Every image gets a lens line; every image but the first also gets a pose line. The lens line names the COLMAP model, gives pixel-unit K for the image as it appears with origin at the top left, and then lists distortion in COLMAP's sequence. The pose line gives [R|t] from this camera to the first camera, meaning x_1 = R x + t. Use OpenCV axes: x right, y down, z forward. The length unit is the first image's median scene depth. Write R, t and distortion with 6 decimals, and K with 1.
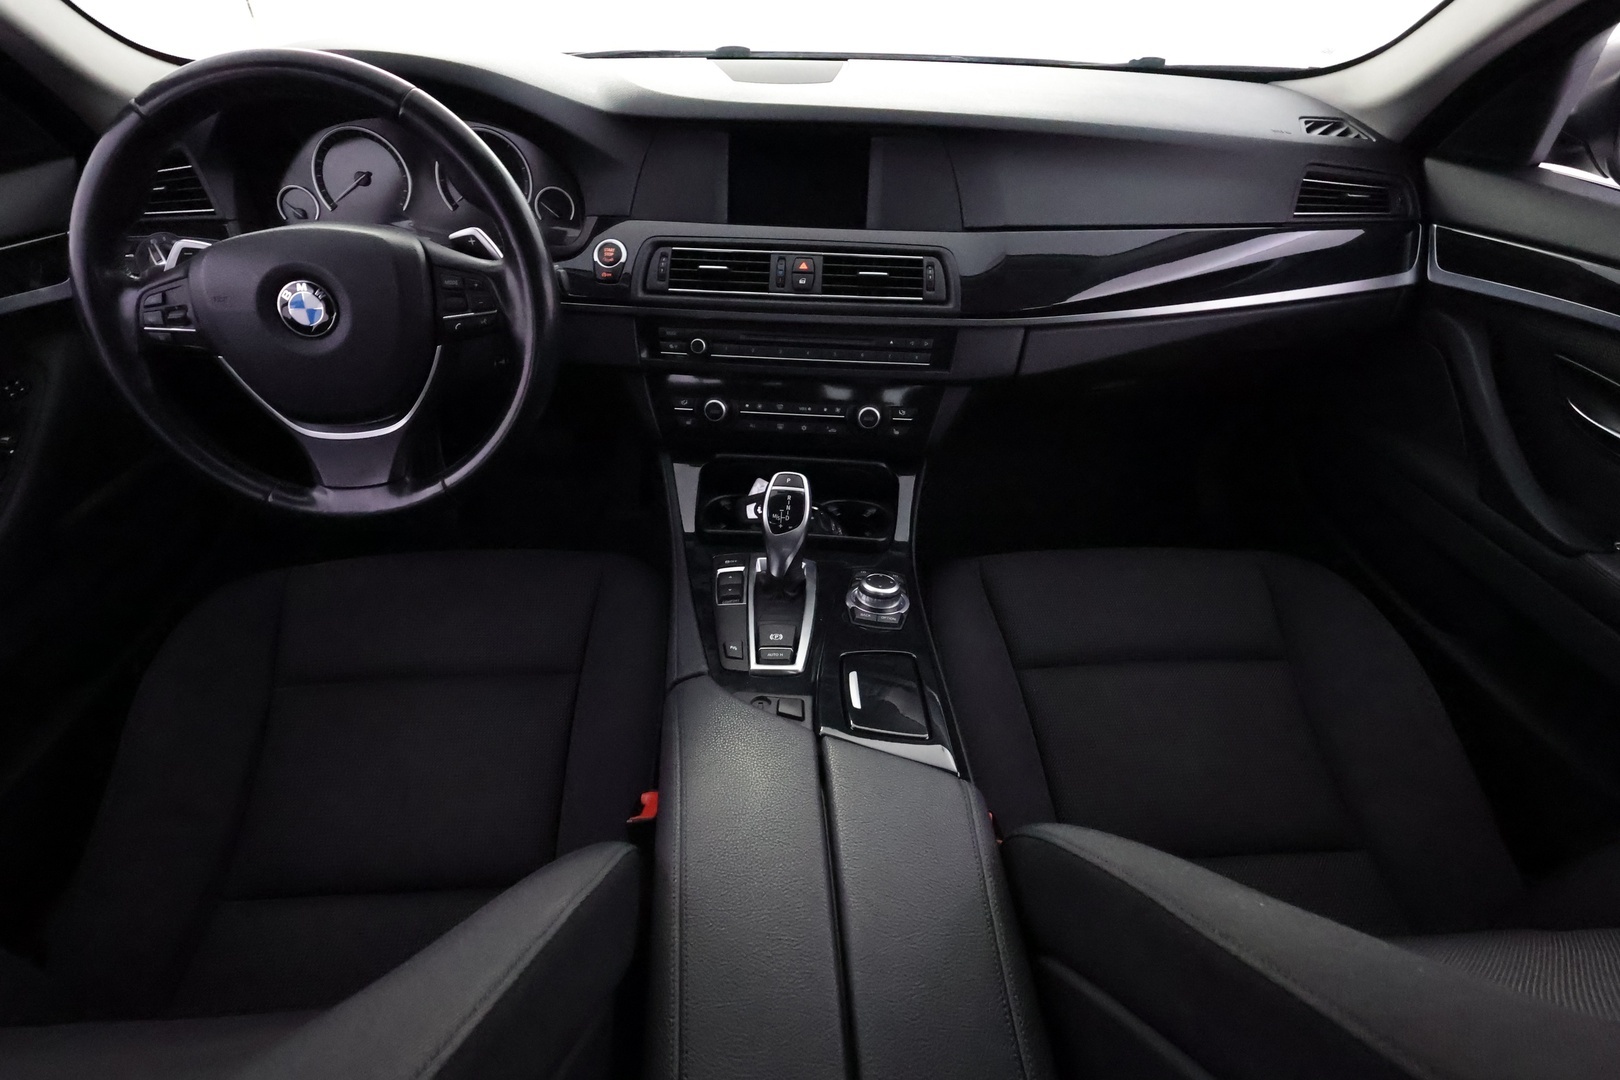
lens RADIAL K [[804.8, 0, 812.5], [0, 804.8, 539.5], [0, 0, 1]] dist [0.000327, 0.000614]
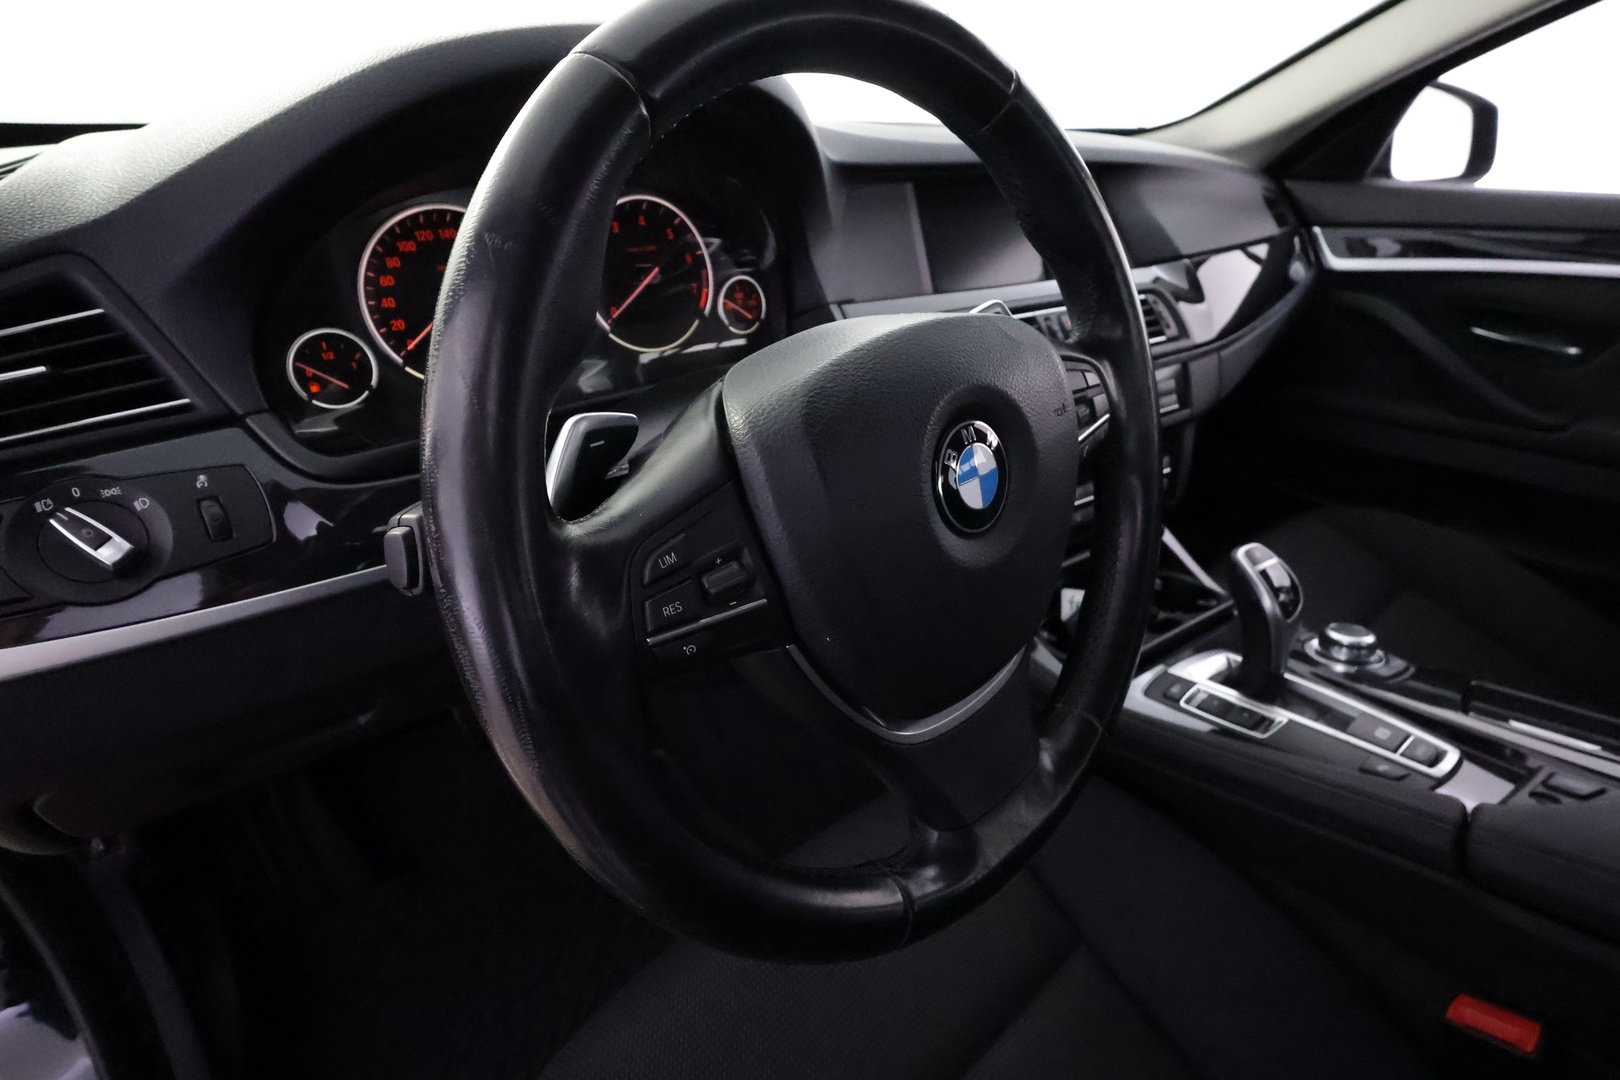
lens RADIAL K [[810.4, 0, 811.9], [0, 810.4, 542.6], [0, 0, 1]] dist [-0.001331, 0.000064]
pose [[0.779150, -0.292719, 0.554293, -0.752162], [0.368108, 0.929402, -0.026626, -0.206993], [-0.507367, 0.224786, 0.831896, 0.494175]]
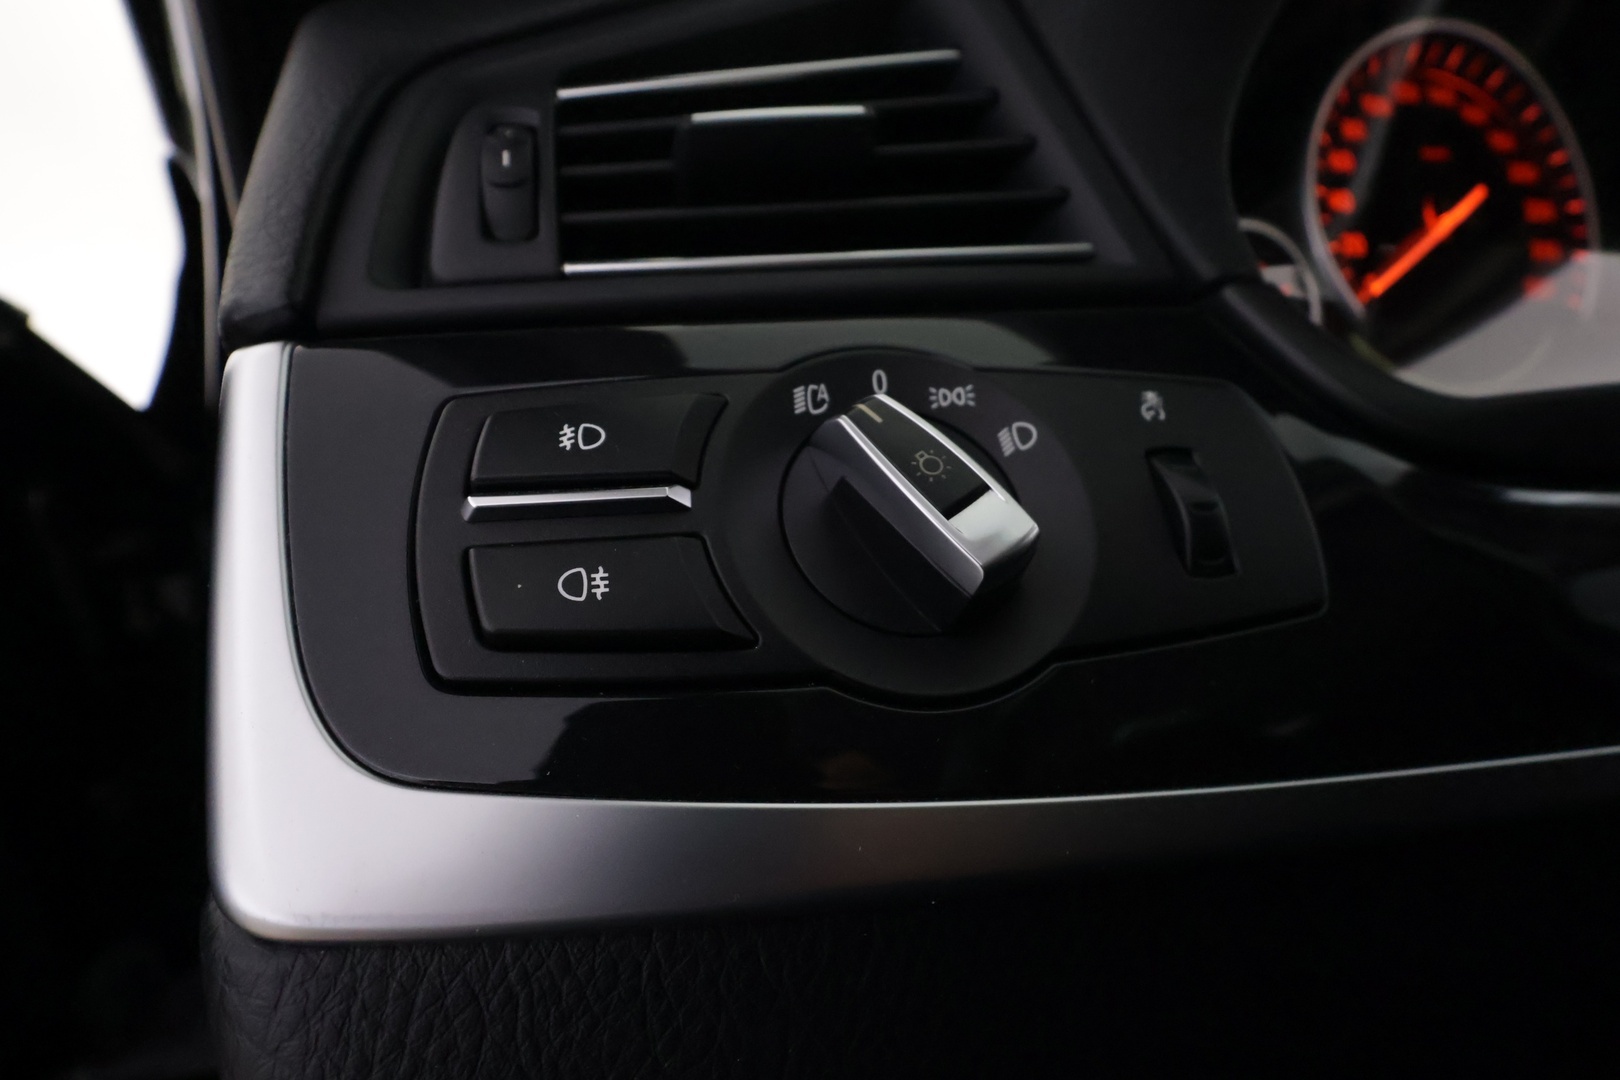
lens RADIAL K [[809.3, 0, 813.7], [0, 809.3, 539.6], [0, 0, 1]] dist [0.001195, -0.000298]
pose [[0.980630, -0.071439, 0.182378, -0.843855], [0.145860, 0.887793, -0.436519, -0.288435], [-0.130730, 0.454665, 0.881016, 0.887396]]
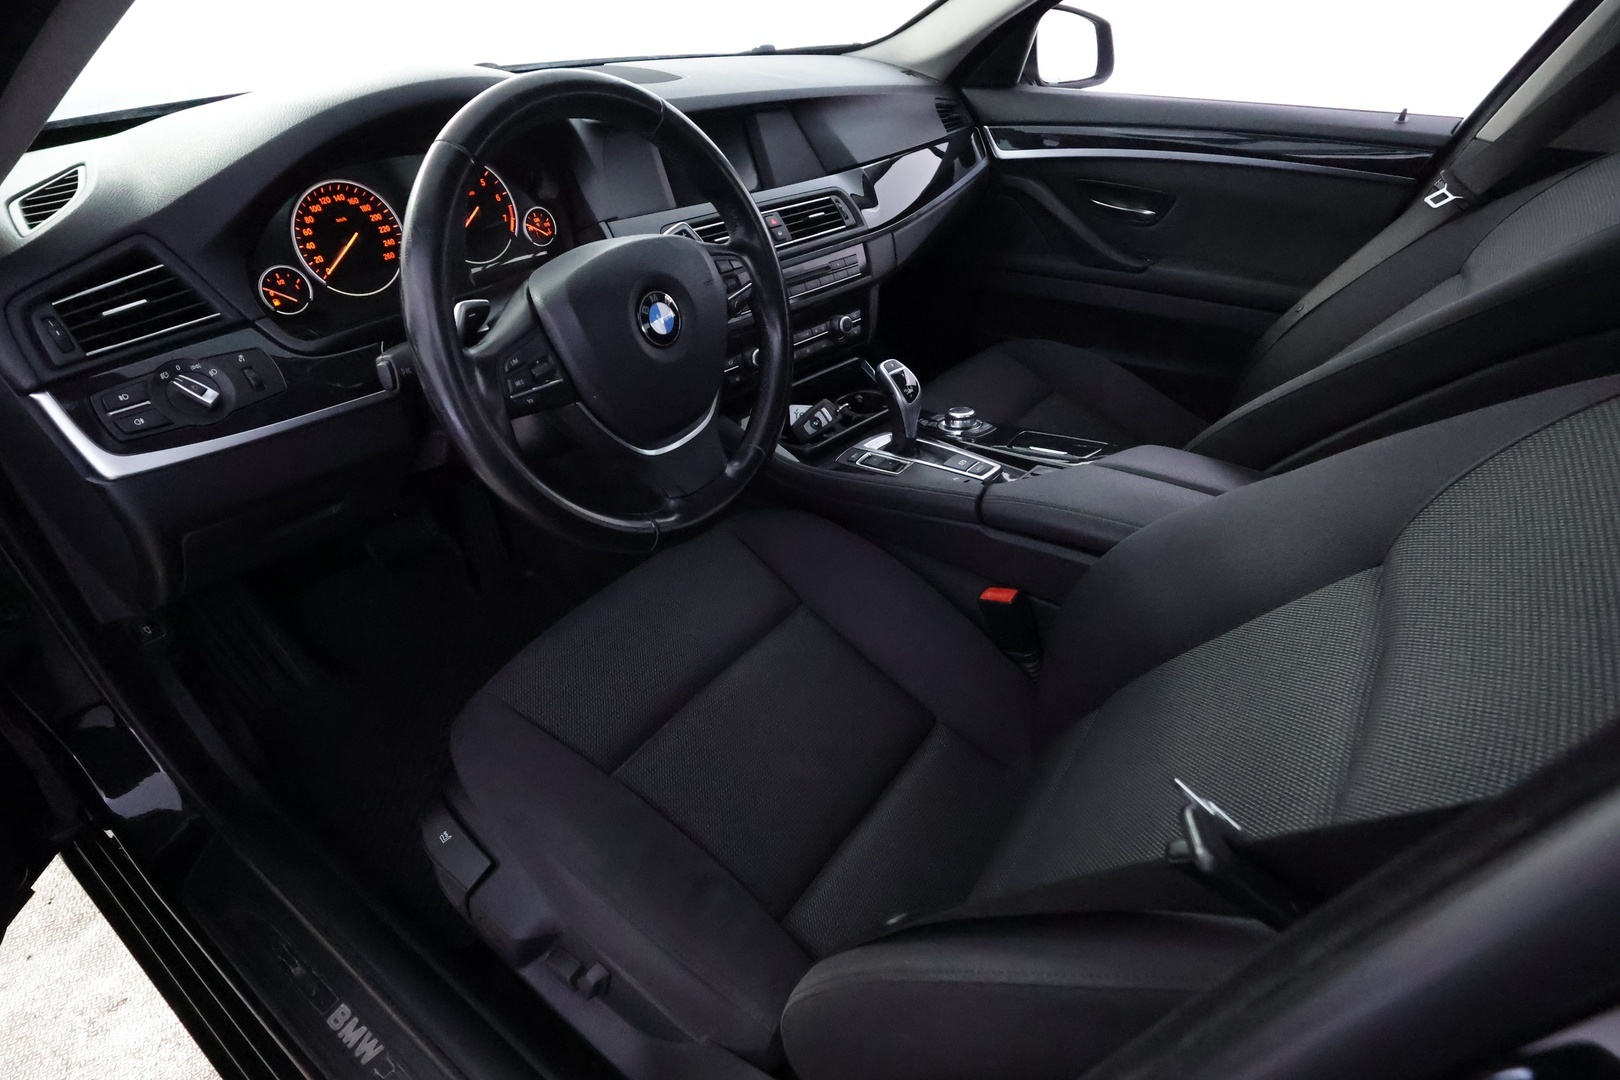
lens RADIAL K [[809.3, 0, 813.7], [0, 809.3, 539.6], [0, 0, 1]] dist [0.001195, -0.000298]
pose [[0.632576, -0.452965, 0.628228, -0.971879], [0.461601, 0.871831, 0.163812, -0.091384], [-0.621910, 0.186367, 0.760589, 0.113061]]
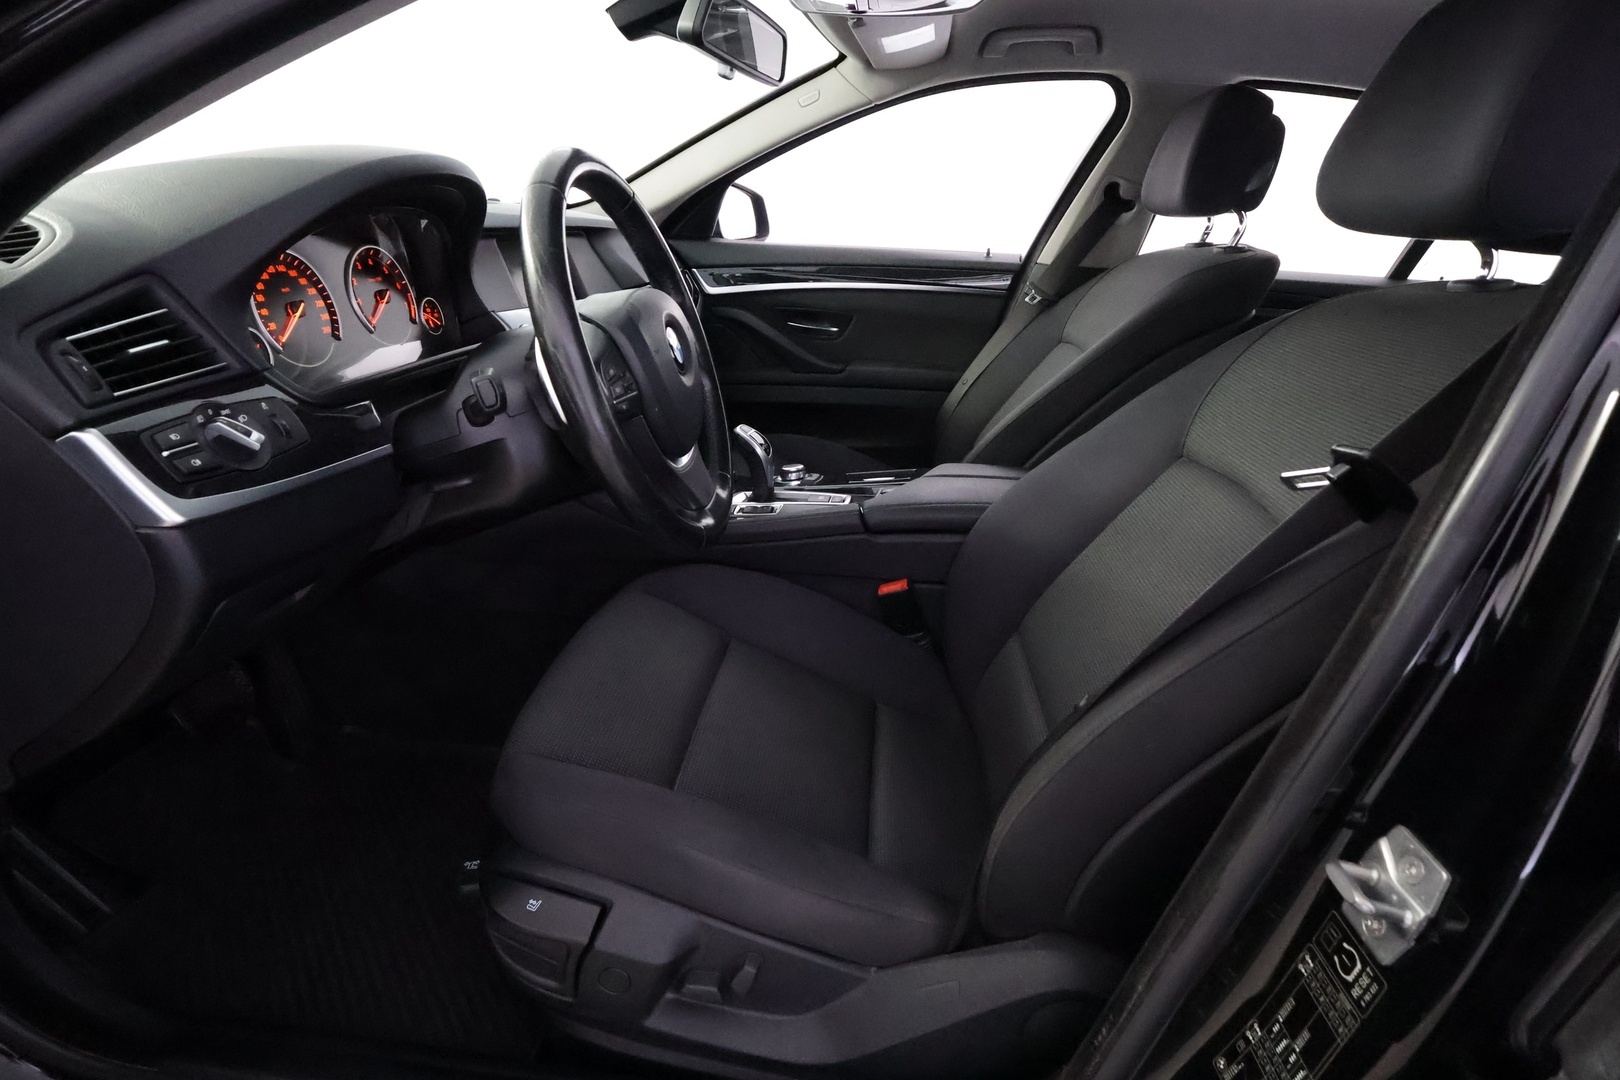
lens RADIAL K [[809.3, 0, 813.7], [0, 809.3, 539.6], [0, 0, 1]] dist [0.001195, -0.000298]
pose [[0.164835, -0.376725, 0.911541, -1.361732], [0.550579, 0.801936, 0.231866, -0.171523], [-0.818347, 0.463656, 0.339604, 0.421630]]
